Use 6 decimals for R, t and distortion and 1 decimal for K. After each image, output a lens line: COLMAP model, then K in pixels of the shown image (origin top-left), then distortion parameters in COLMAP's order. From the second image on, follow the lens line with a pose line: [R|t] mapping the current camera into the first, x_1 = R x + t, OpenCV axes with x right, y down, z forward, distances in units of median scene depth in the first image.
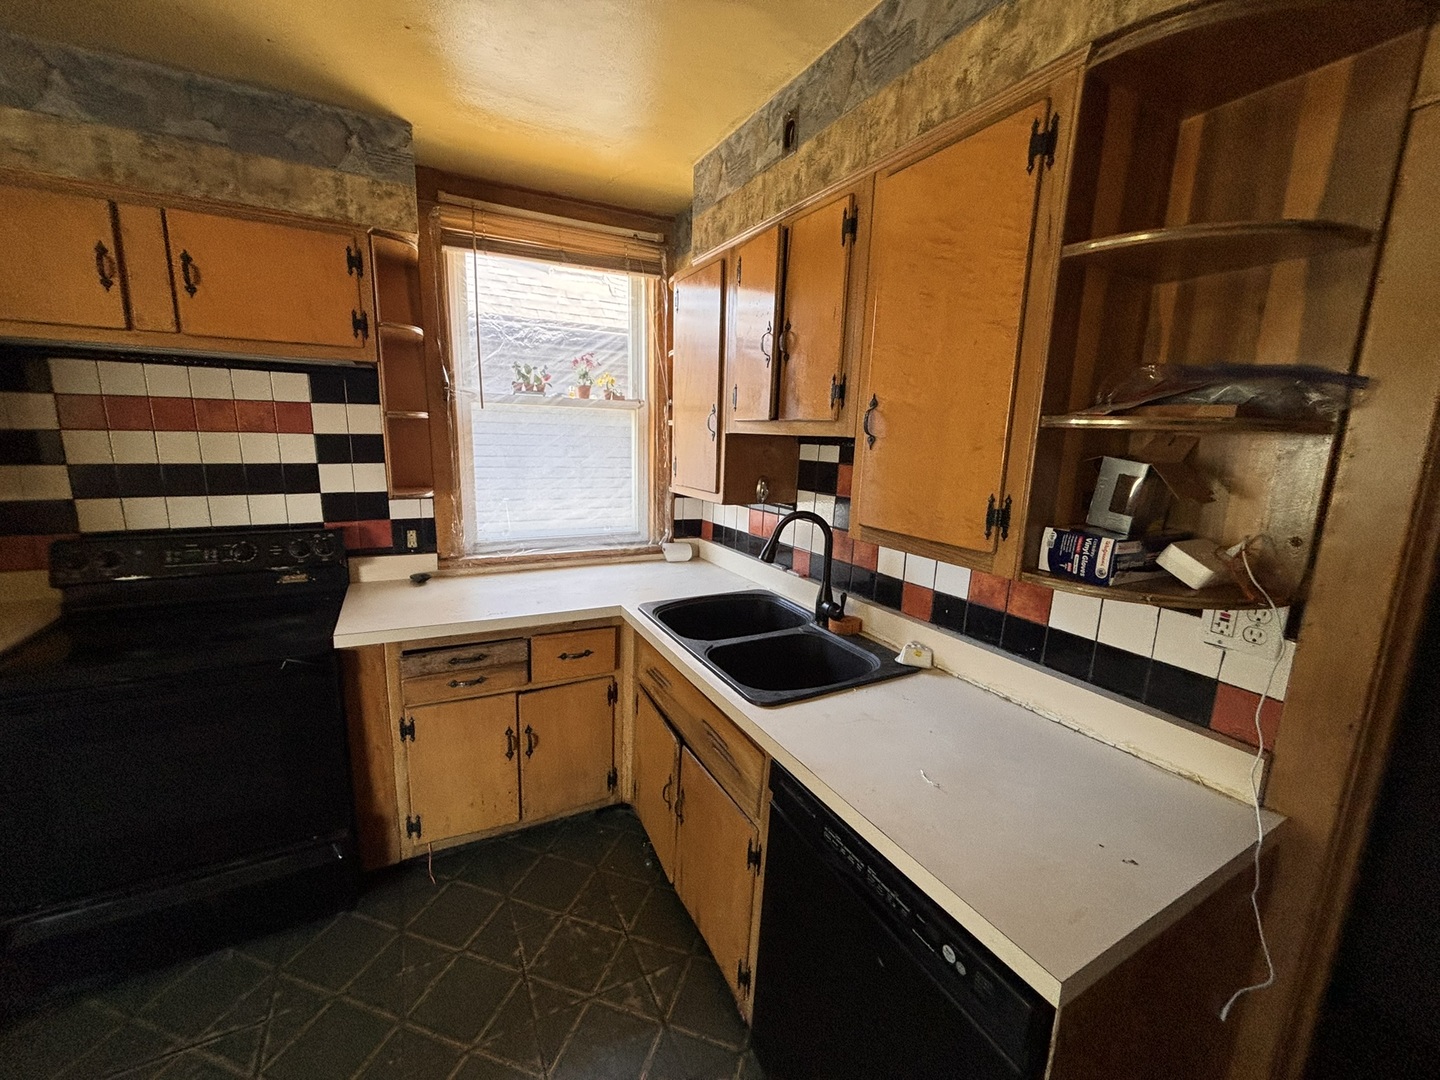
lens RADIAL K [[579.9, 0, 716.4], [0, 579.9, 537.7], [0, 0, 1]] dist [-0.001965, -0.000320]
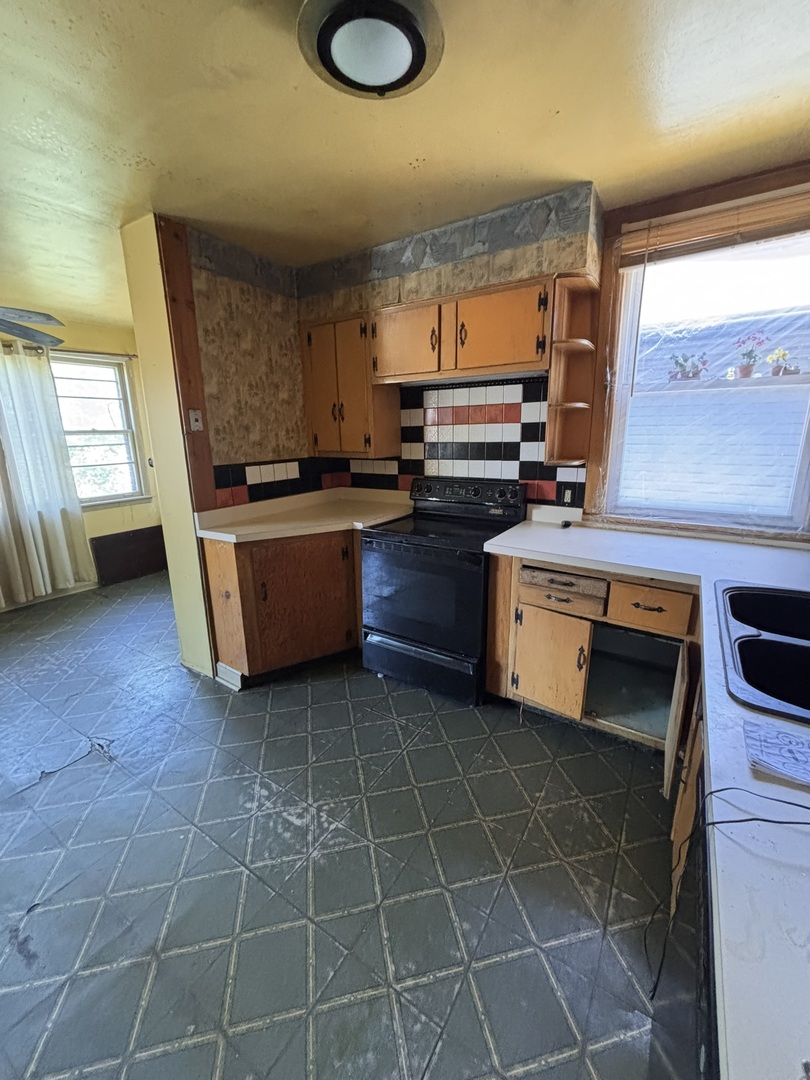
lens RADIAL K [[434.9, 0, 403.1], [0, 434.9, 536.0], [0, 0, 1]] dist [-0.001965, -0.000320]
pose [[0.483971, 0.174285, -0.857553, 0.231194], [-0.130134, 0.983404, 0.126420, 0.017772], [0.865354, 0.050413, 0.498619, 0.143974]]
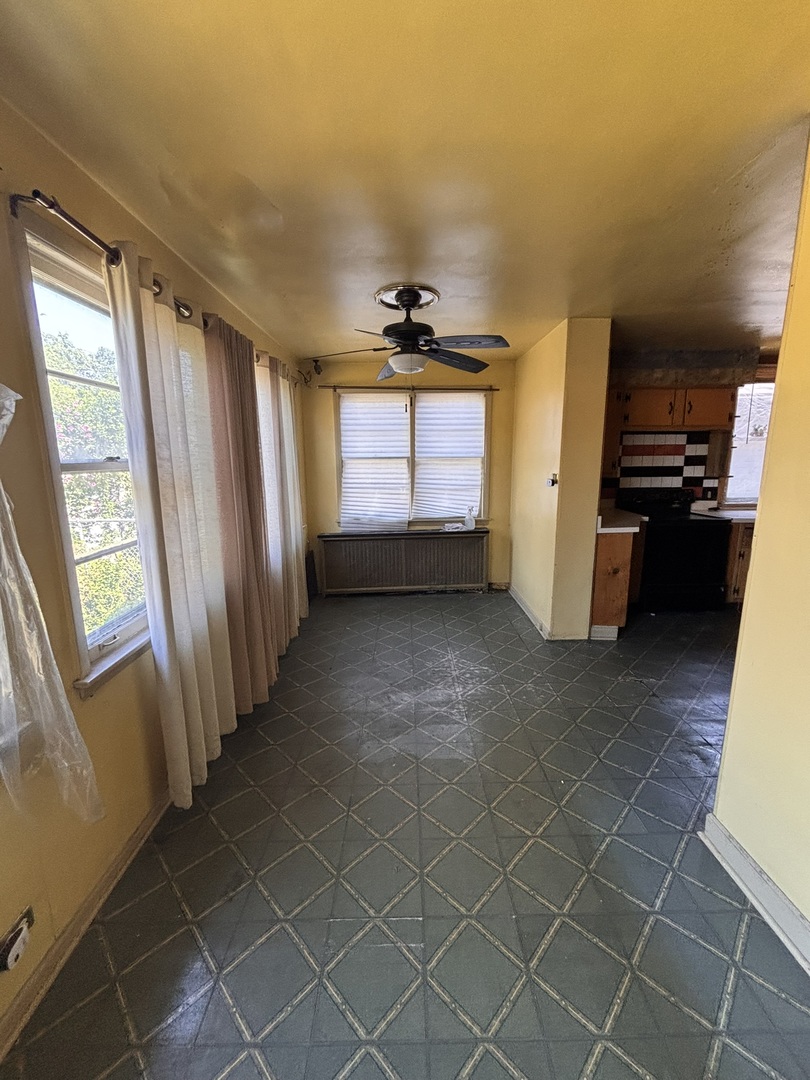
lens RADIAL K [[434.9, 0, 405.9], [0, 434.9, 538.2], [0, 0, 1]] dist [-0.001965, -0.000320]
pose [[0.883555, 0.055739, -0.464999, -0.910740], [-0.053471, 0.998406, 0.018077, 0.266001], [0.465265, 0.008892, 0.885127, -1.553358]]
